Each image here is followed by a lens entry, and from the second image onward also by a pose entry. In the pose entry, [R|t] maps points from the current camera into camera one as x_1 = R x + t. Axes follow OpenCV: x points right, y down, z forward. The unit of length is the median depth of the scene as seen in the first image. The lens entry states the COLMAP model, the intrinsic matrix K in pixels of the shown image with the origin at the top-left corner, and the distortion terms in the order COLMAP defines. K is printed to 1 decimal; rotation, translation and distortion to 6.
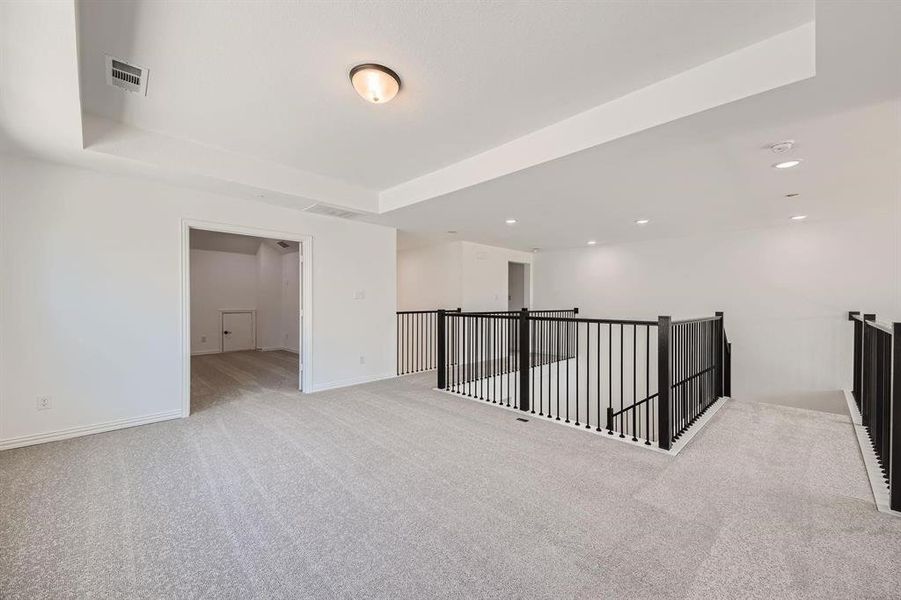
lens RADIAL K [[349.4, 0, 449.4], [0, 349.4, 305.3], [0, 0, 1]] dist [0.024642, -0.003729]
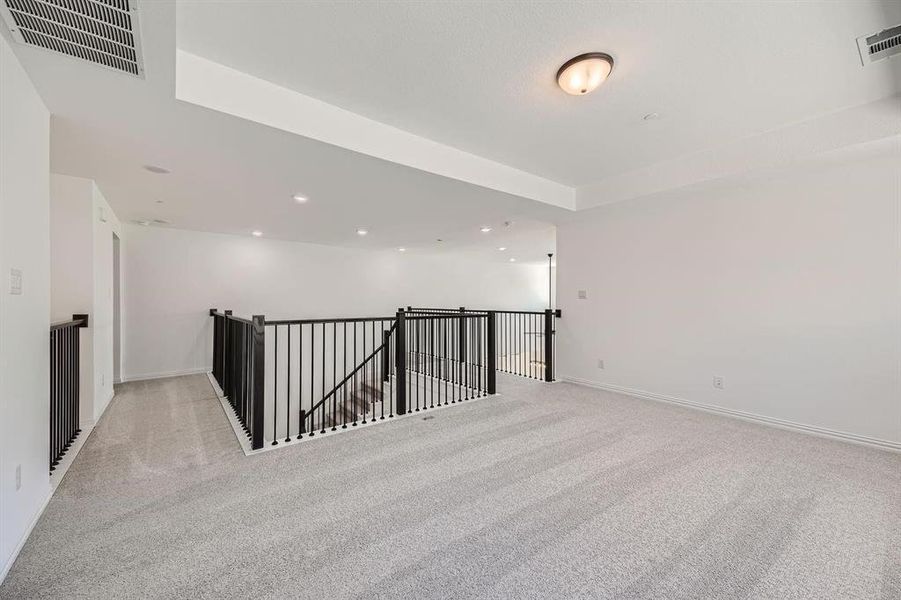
lens RADIAL K [[349.4, 0, 453.6], [0, 349.4, 302.6], [0, 0, 1]] dist [0.024642, -0.003729]
pose [[0.104066, -0.002877, 0.994566, -0.618328], [0.007995, 0.999966, 0.002056, -0.007187], [-0.994538, 0.007738, 0.104086, 0.639942]]
